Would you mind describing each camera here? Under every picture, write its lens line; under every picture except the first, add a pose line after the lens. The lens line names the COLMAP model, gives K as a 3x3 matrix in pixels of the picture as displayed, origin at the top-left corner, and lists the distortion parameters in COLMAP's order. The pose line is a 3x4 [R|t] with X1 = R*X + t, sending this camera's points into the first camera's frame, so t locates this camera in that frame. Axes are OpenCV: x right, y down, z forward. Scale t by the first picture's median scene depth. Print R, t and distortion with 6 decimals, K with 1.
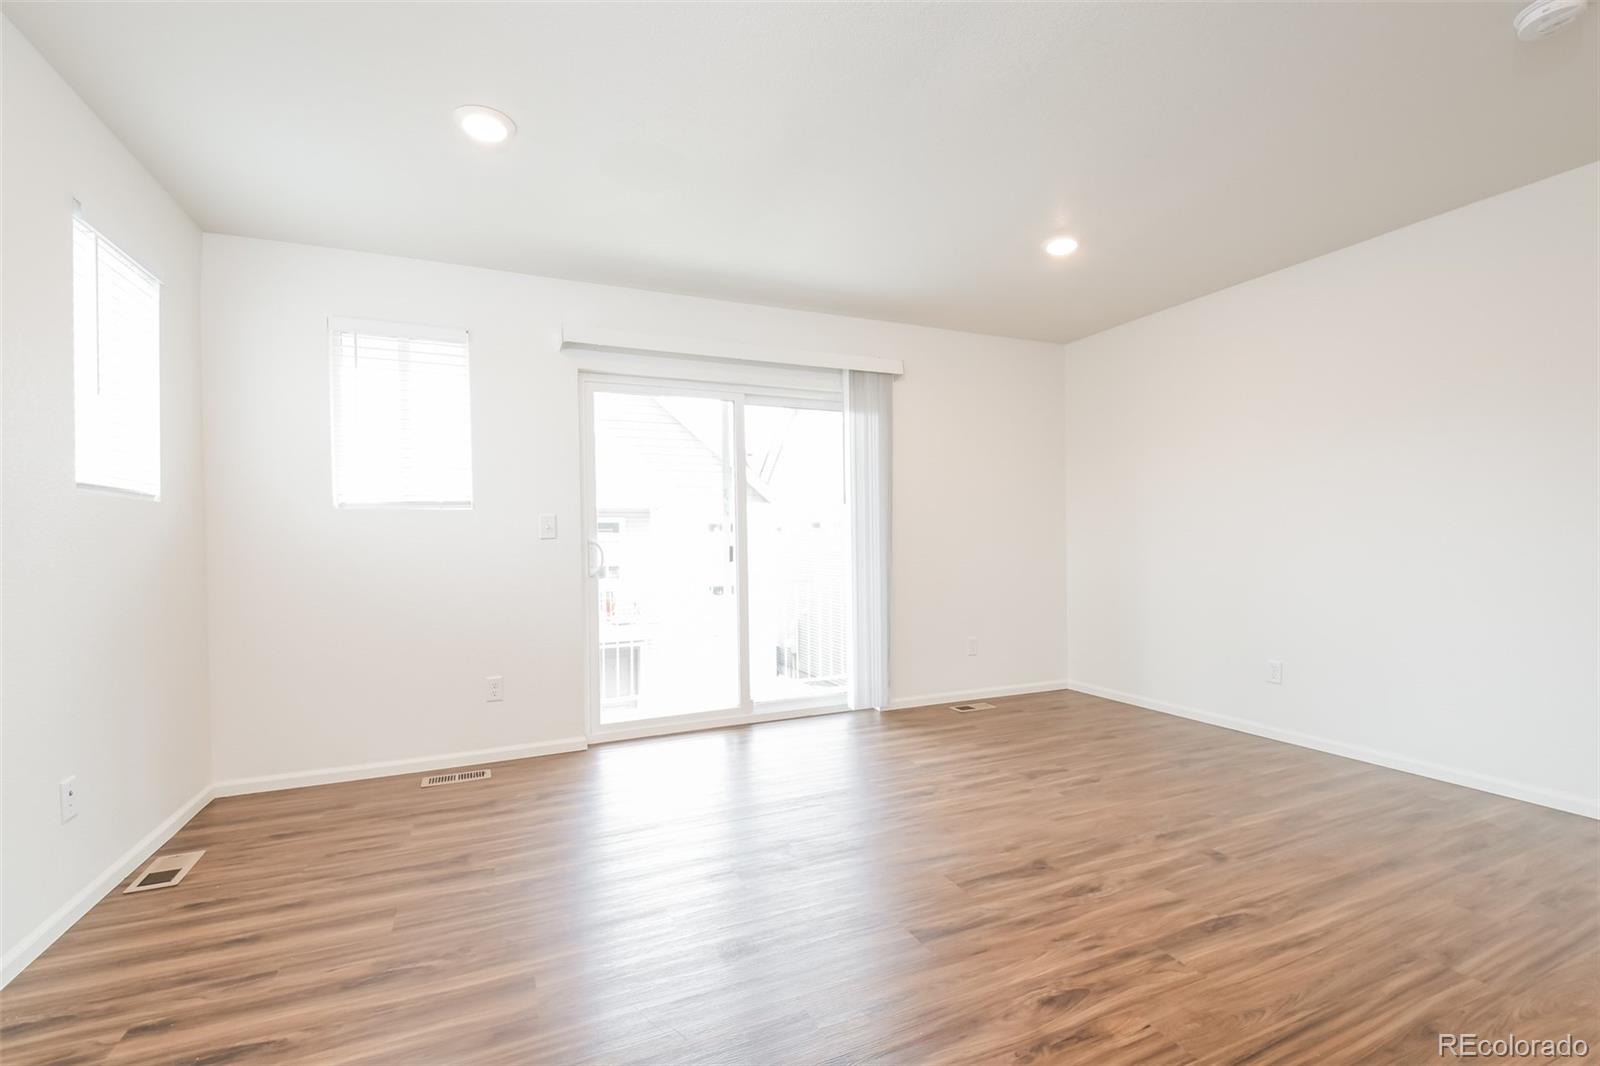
lens RADIAL K [[706.7, 0, 804.1], [0, 706.7, 533.8], [0, 0, 1]] dist [0.005463, -0.000755]
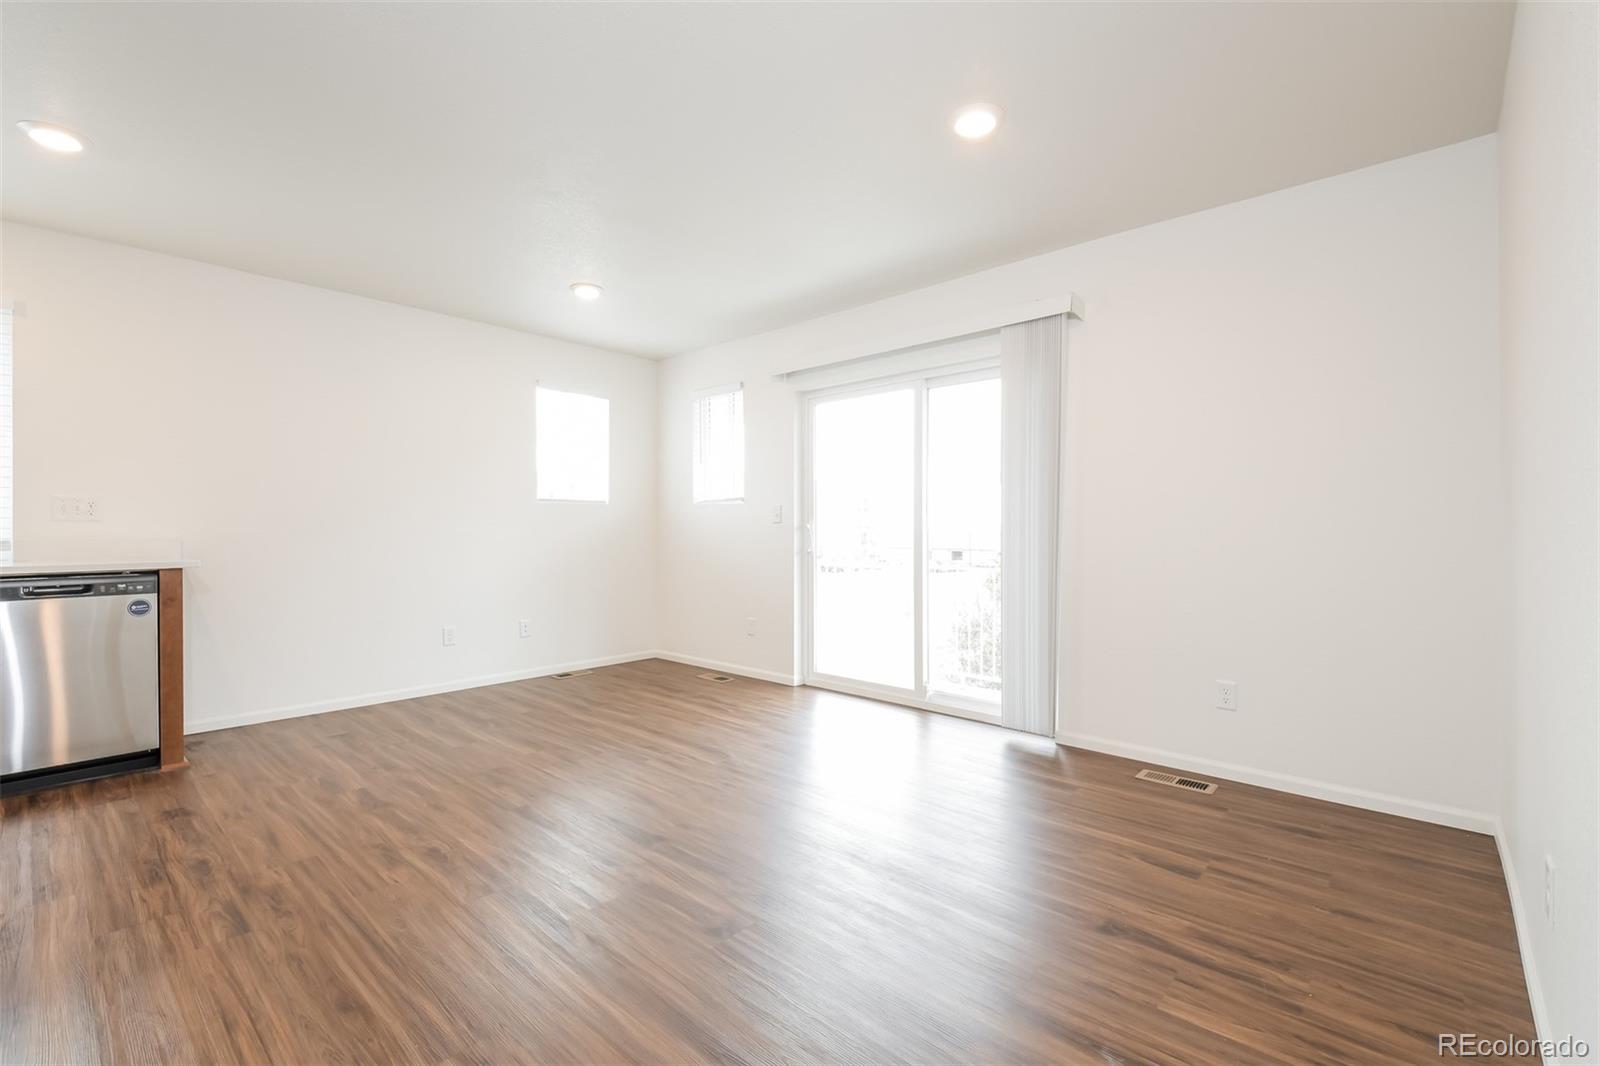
lens RADIAL K [[706.7, 0, 804.0], [0, 706.7, 534.4], [0, 0, 1]] dist [0.005463, -0.000755]
pose [[0.387311, 0.020250, -0.921727, 0.836857], [0.003841, 0.999715, 0.023577, -0.003922], [0.921941, -0.012672, 0.387122, 0.492643]]
